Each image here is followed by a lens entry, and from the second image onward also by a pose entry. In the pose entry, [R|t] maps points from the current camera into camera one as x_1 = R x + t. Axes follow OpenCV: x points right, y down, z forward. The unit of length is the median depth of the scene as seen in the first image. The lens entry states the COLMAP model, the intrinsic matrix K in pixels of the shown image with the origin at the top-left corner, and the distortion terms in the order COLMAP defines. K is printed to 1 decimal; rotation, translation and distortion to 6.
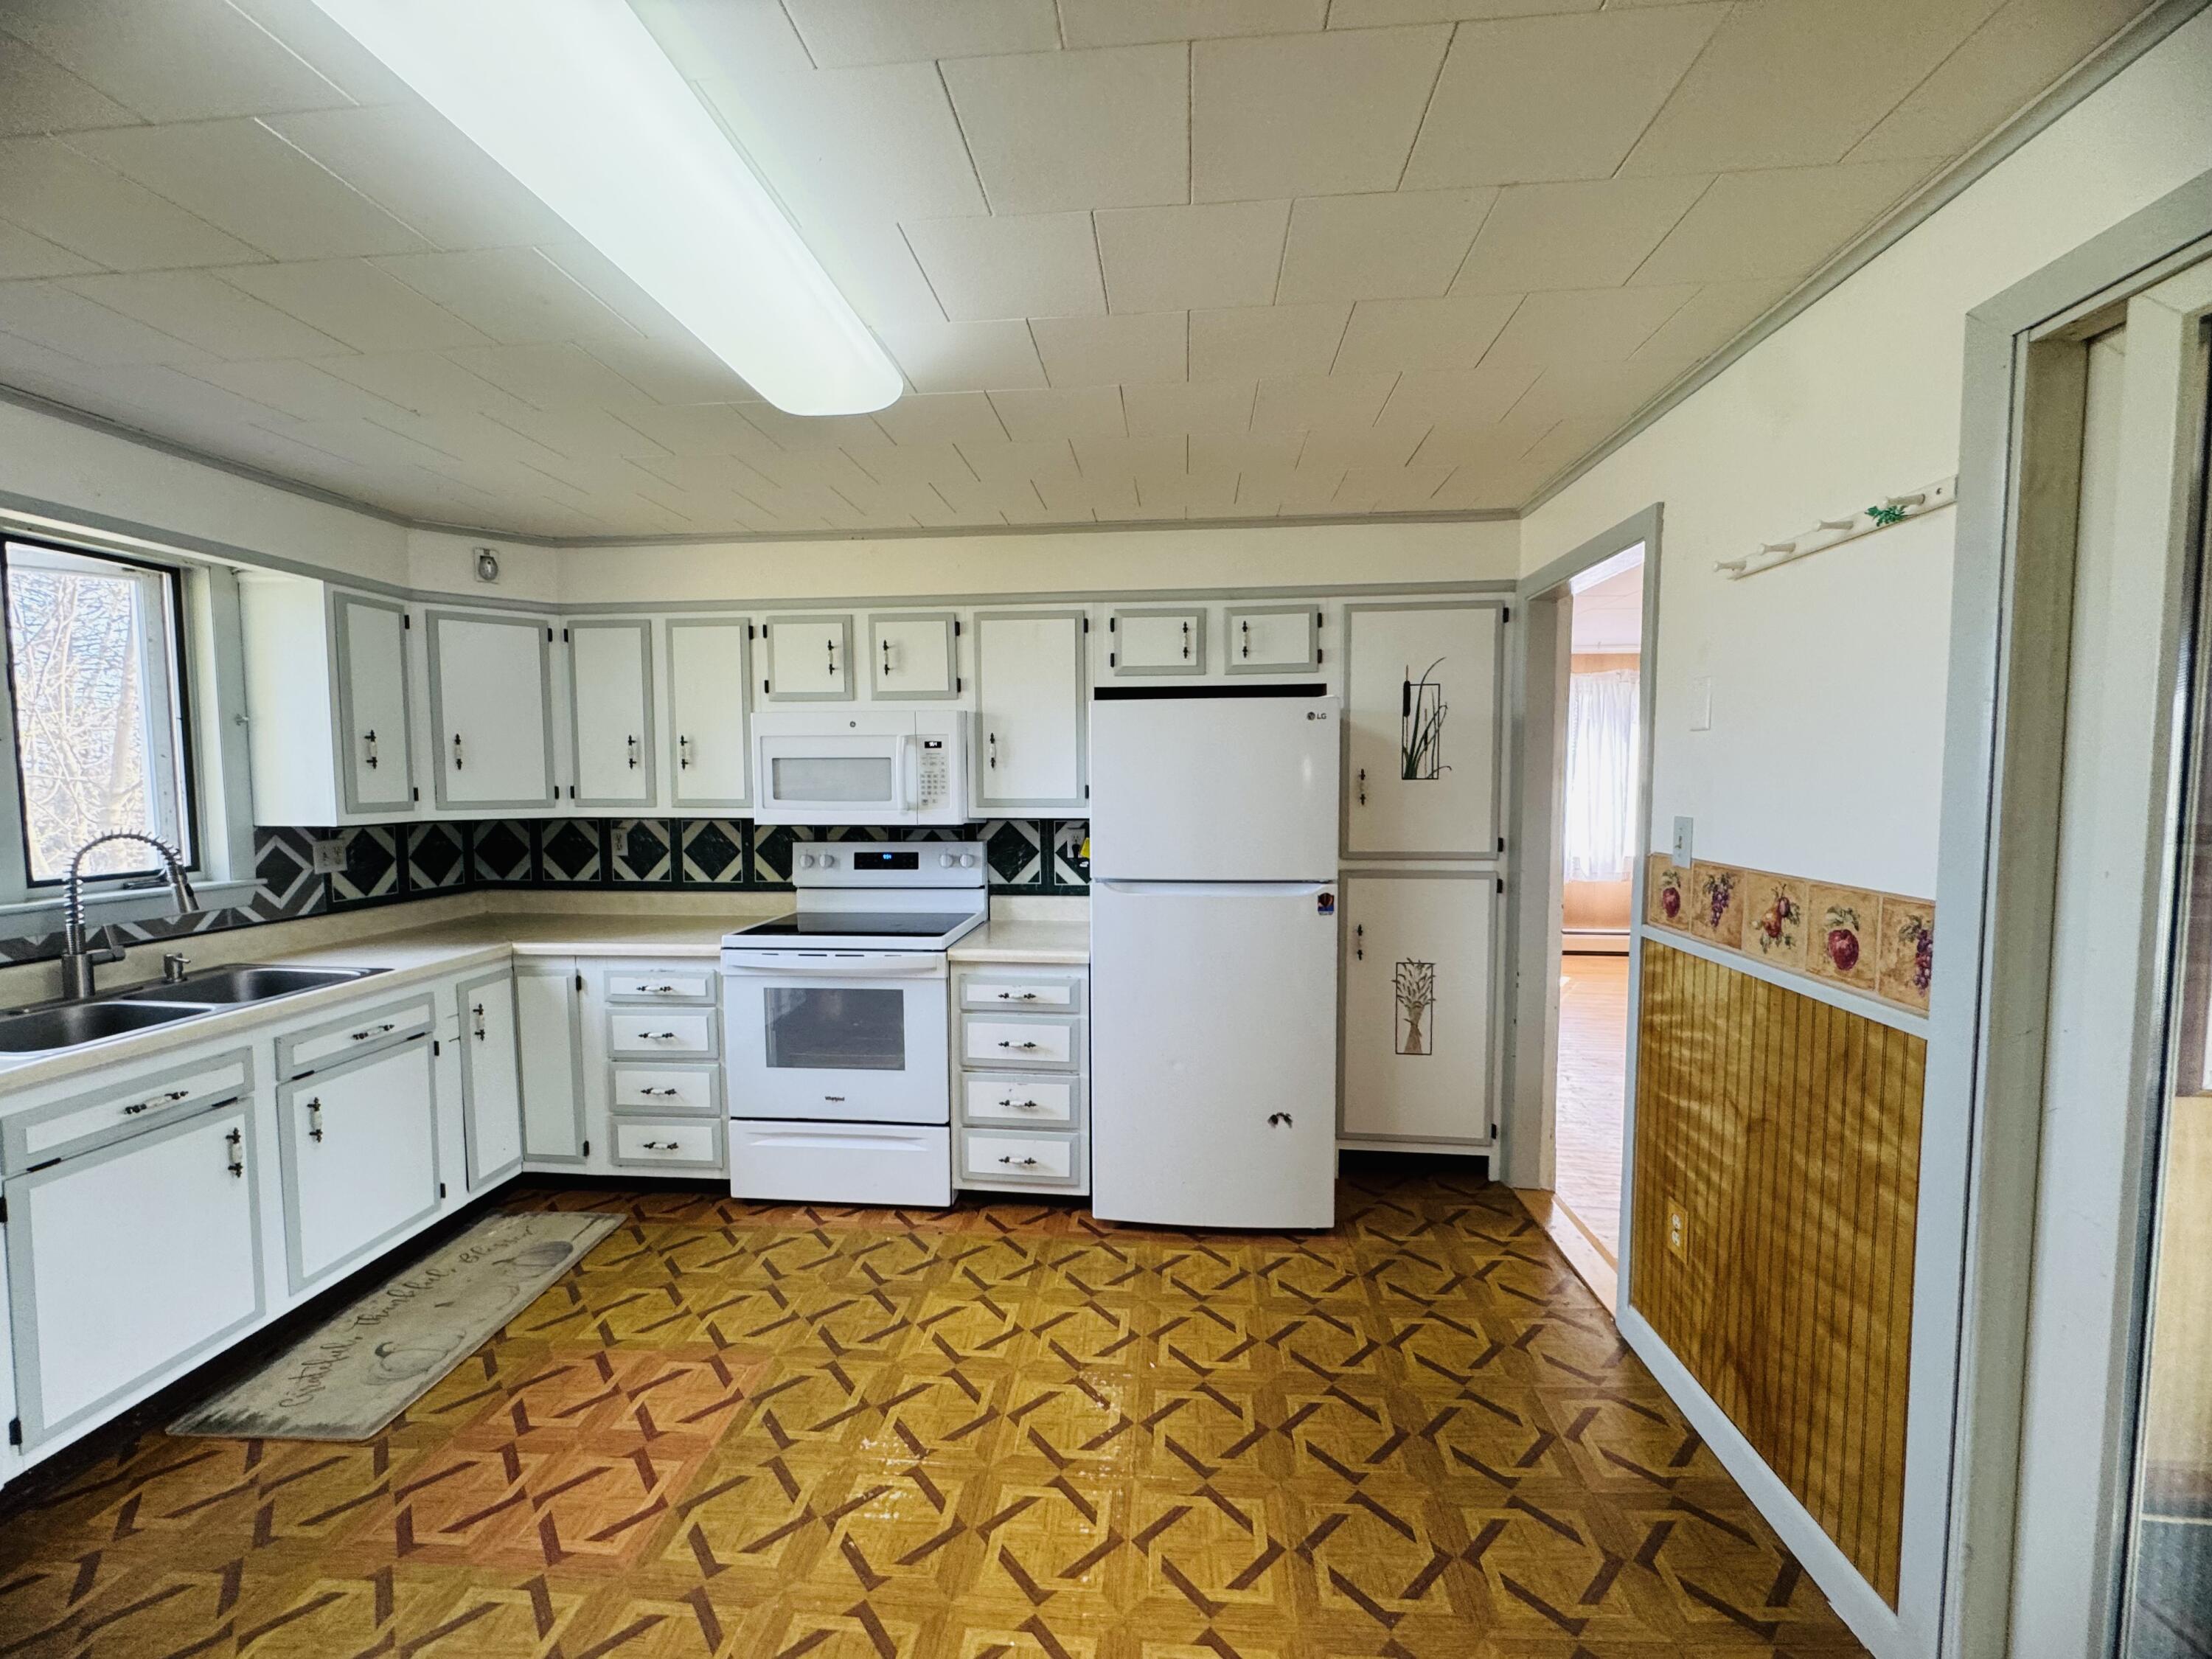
lens RADIAL K [[881.1, 0, 1105.9], [0, 881.1, 828.9], [0, 0, 1]] dist [-0.005749, 0.000313]
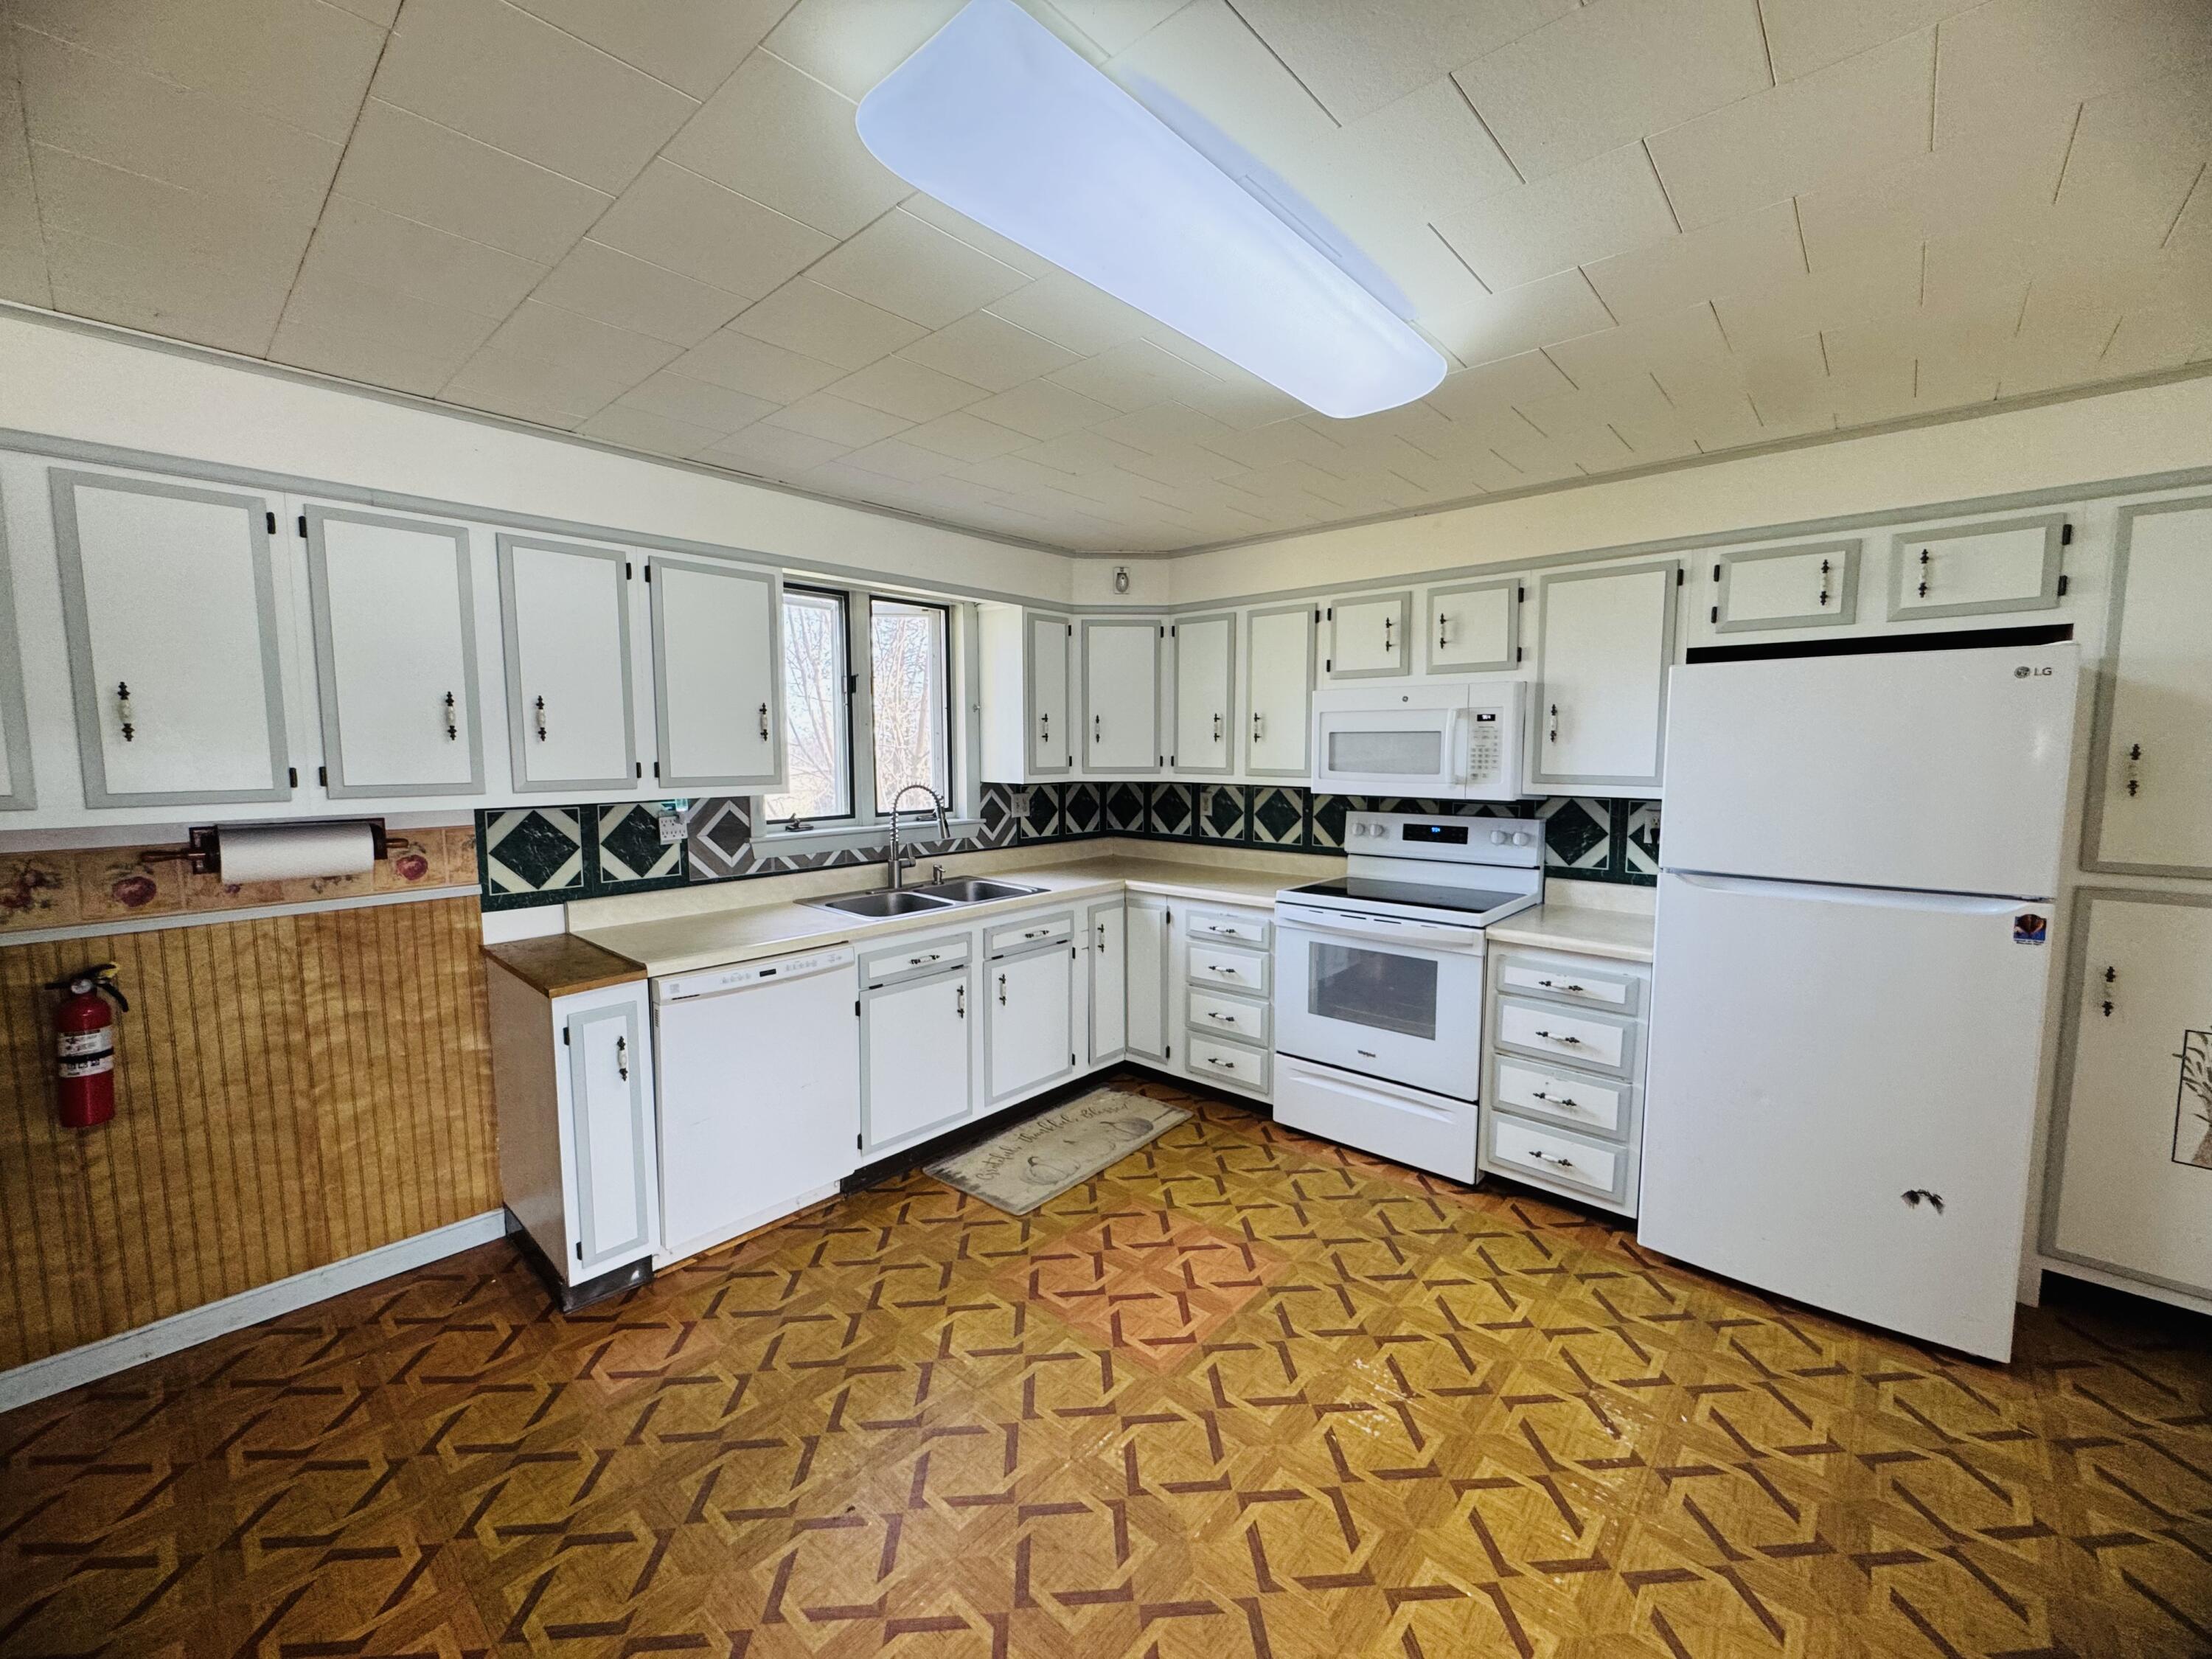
lens RADIAL K [[881.1, 0, 1106.7], [0, 881.1, 829.1], [0, 0, 1]] dist [-0.005749, 0.000313]
pose [[0.801780, 0.059549, -0.594645, 0.060036], [-0.039089, 0.998118, 0.047249, -0.002436], [0.596340, -0.014639, 0.802599, -0.039054]]
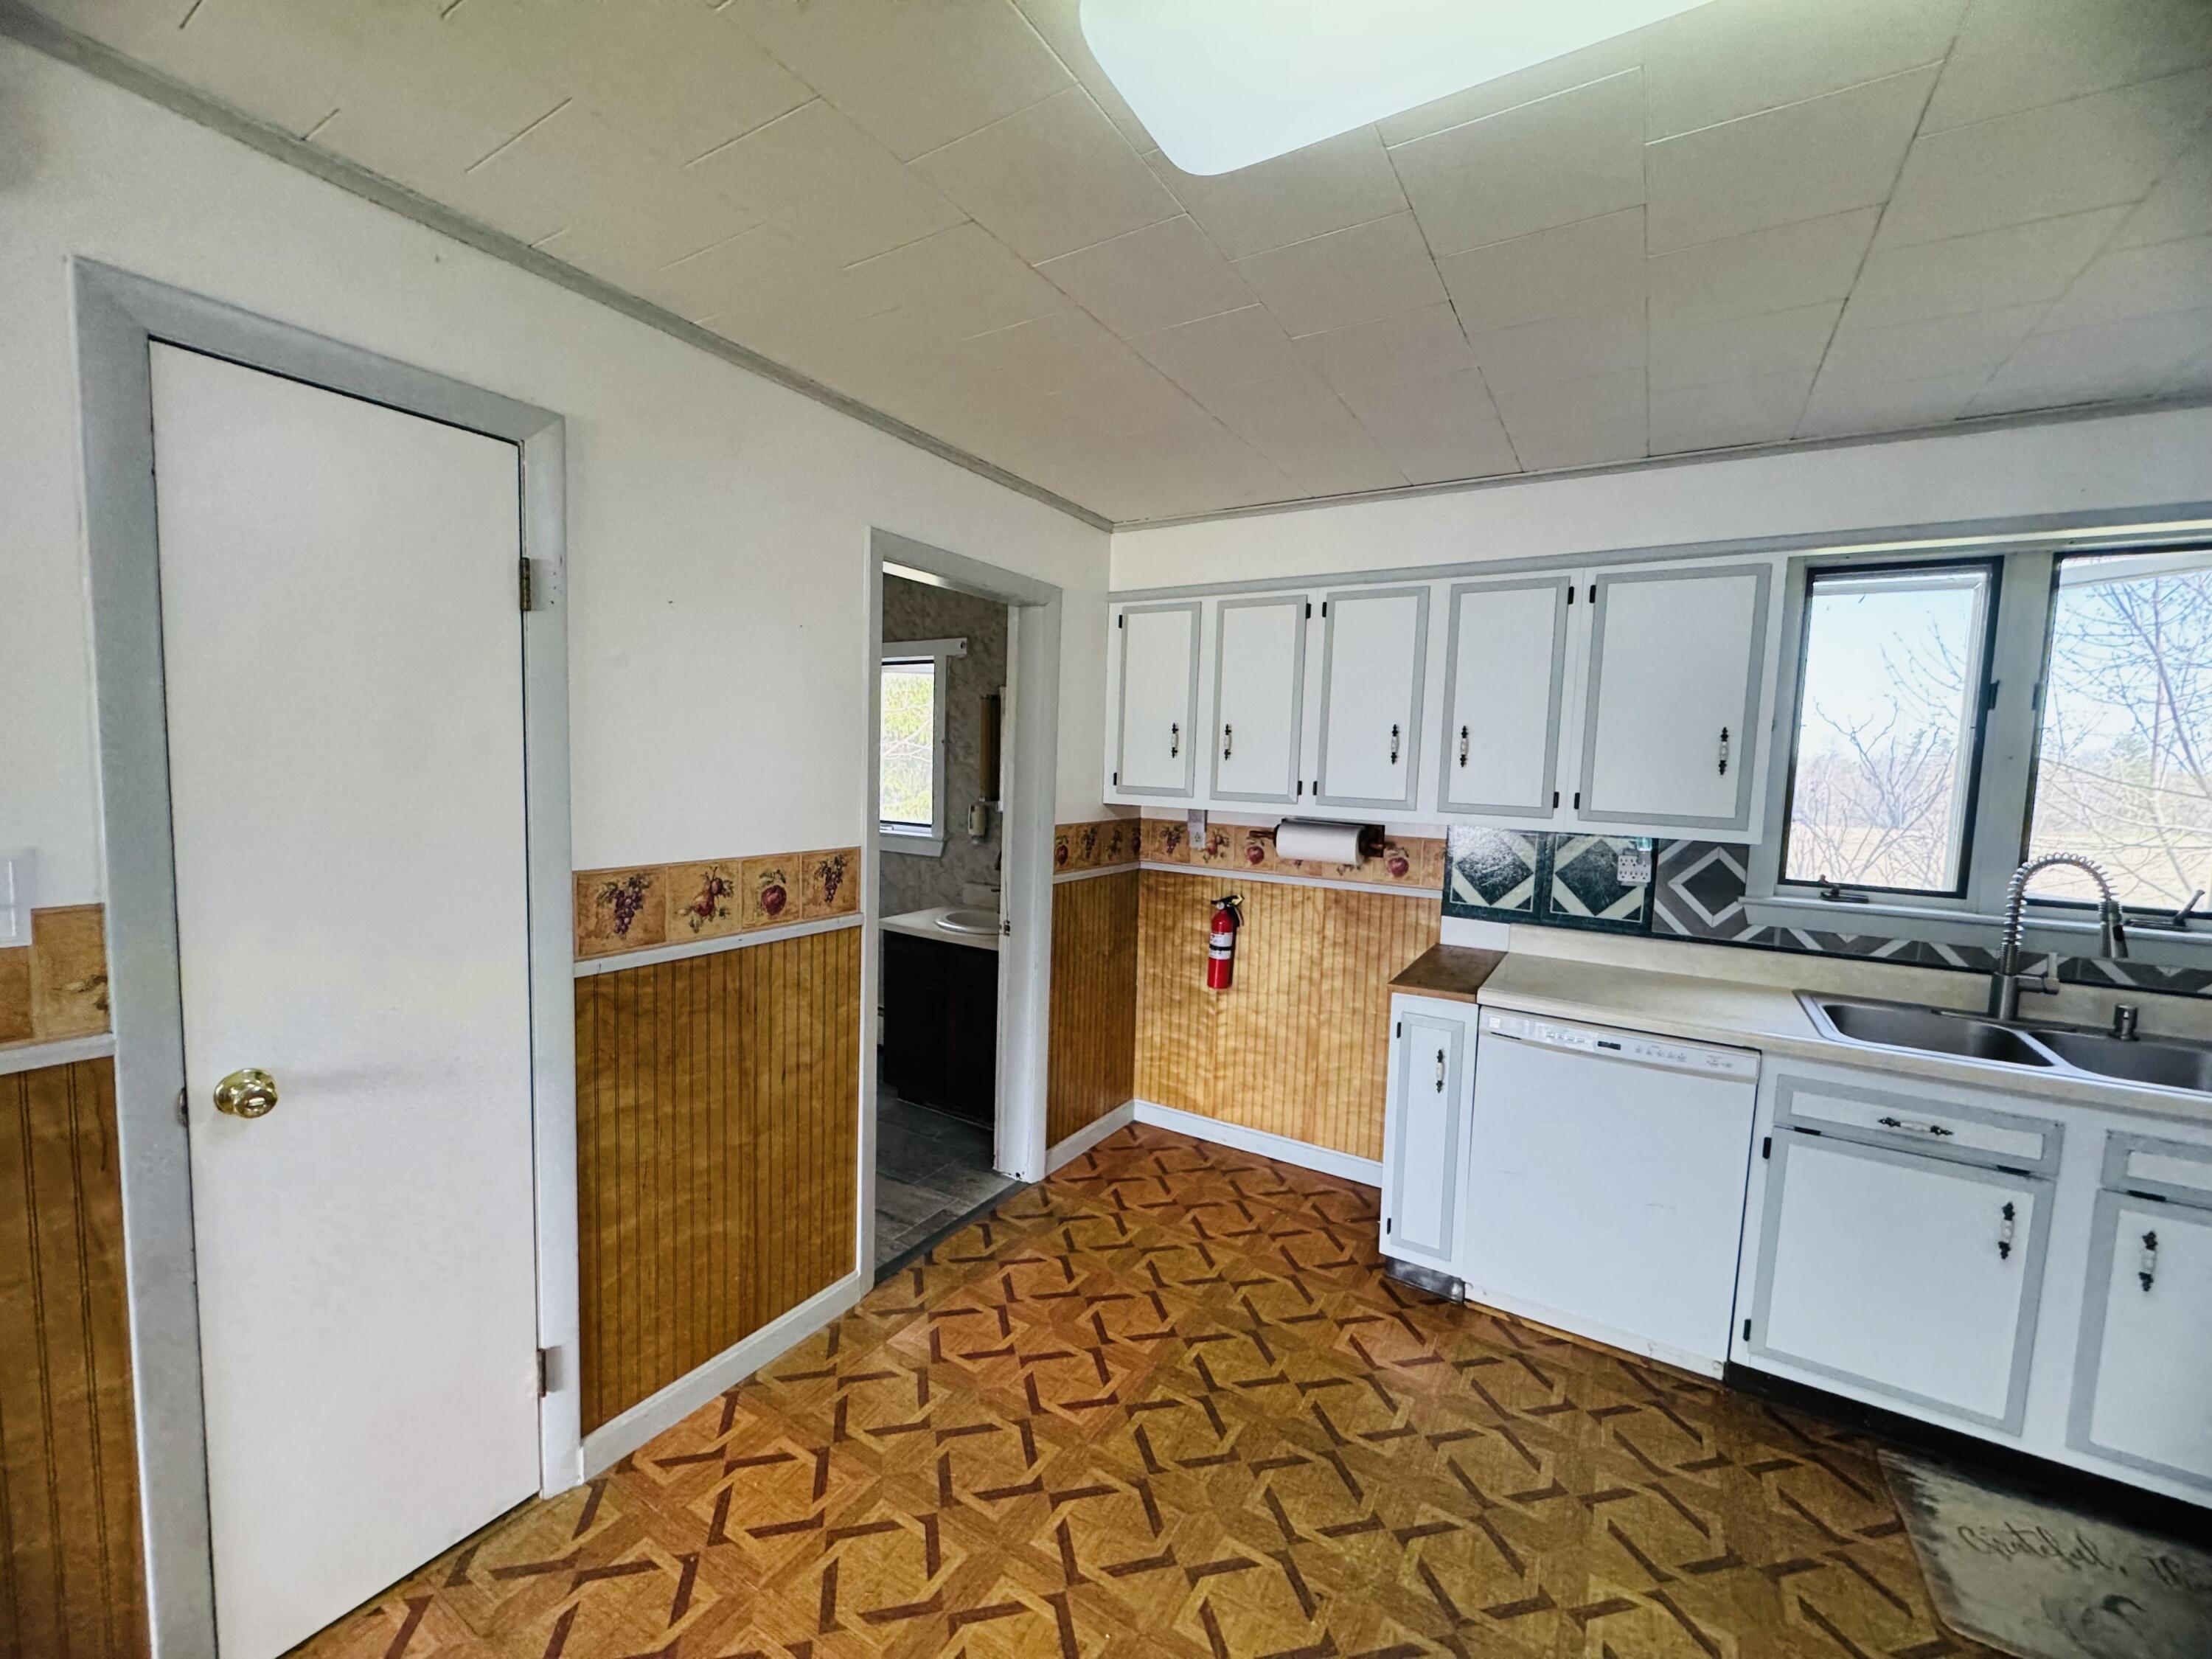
lens RADIAL K [[881.1, 0, 1111.7], [0, 881.1, 830.5], [0, 0, 1]] dist [-0.005749, 0.000313]
pose [[-0.443458, 0.060326, -0.894263, 0.115697], [-0.088035, 0.989976, 0.110439, -0.030546], [0.891961, 0.127701, -0.433702, 0.415969]]
